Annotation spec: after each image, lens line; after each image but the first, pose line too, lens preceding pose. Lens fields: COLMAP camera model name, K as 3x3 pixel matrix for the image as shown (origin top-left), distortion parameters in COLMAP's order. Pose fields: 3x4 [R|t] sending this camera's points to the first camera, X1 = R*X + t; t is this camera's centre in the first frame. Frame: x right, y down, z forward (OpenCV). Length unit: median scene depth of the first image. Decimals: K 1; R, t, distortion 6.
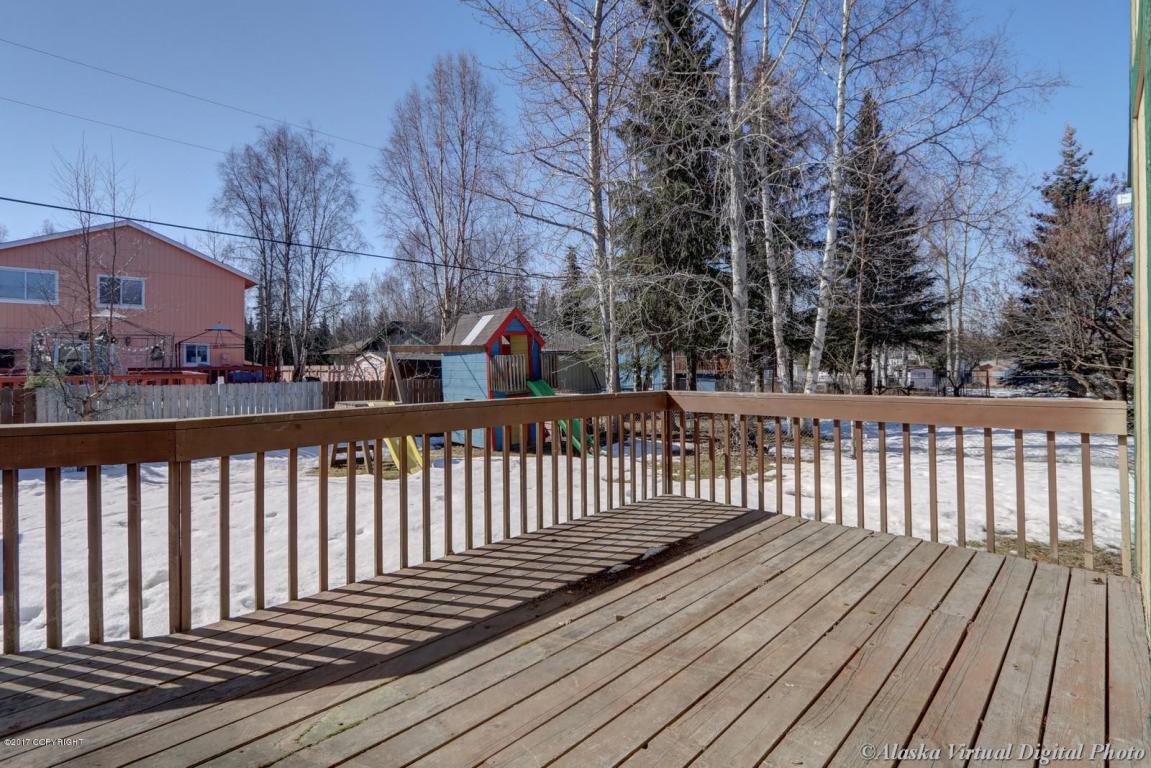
lens RADIAL K [[543.3, 0, 571.0], [0, 543.3, 364.8], [0, 0, 1]] dist [-0.006011, -0.000019]
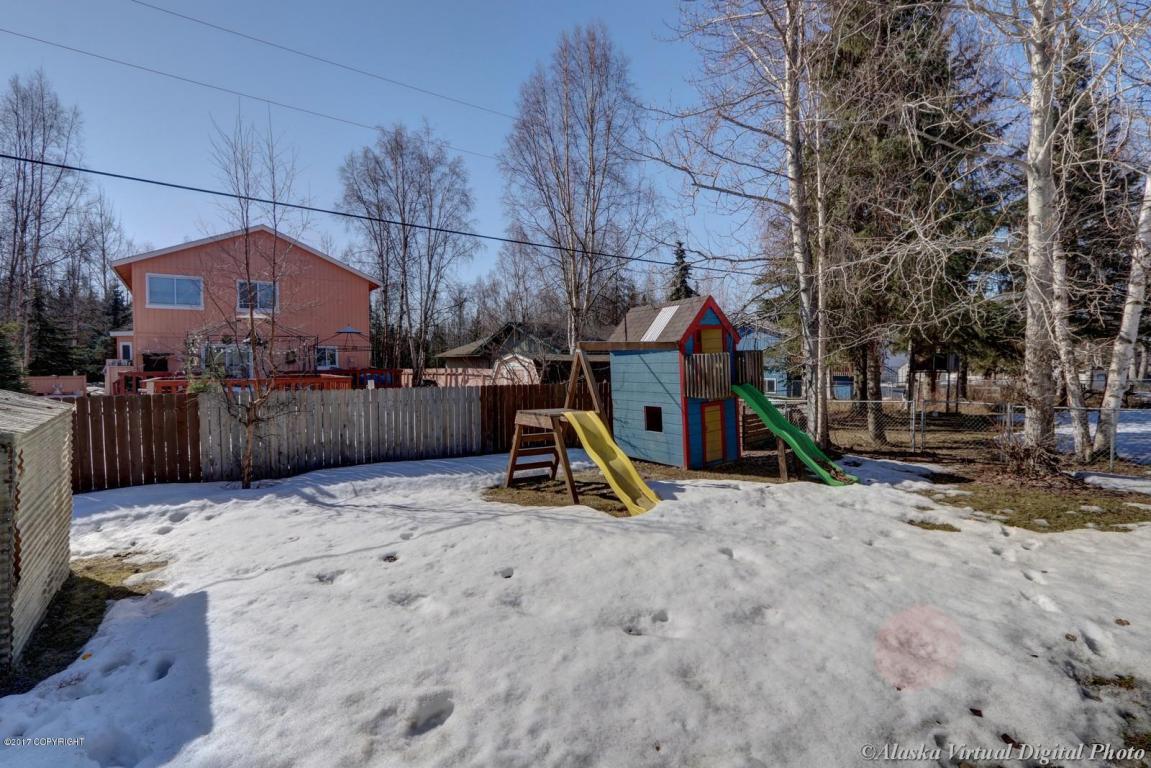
lens RADIAL K [[543.3, 0, 577.8], [0, 543.3, 383.1], [0, 0, 1]] dist [-0.006011, -0.000019]
pose [[0.989237, -0.000079, -0.146322, -0.089013], [0.004304, 0.999583, 0.028564, 0.001316], [0.146259, -0.028886, 0.988825, 0.077074]]
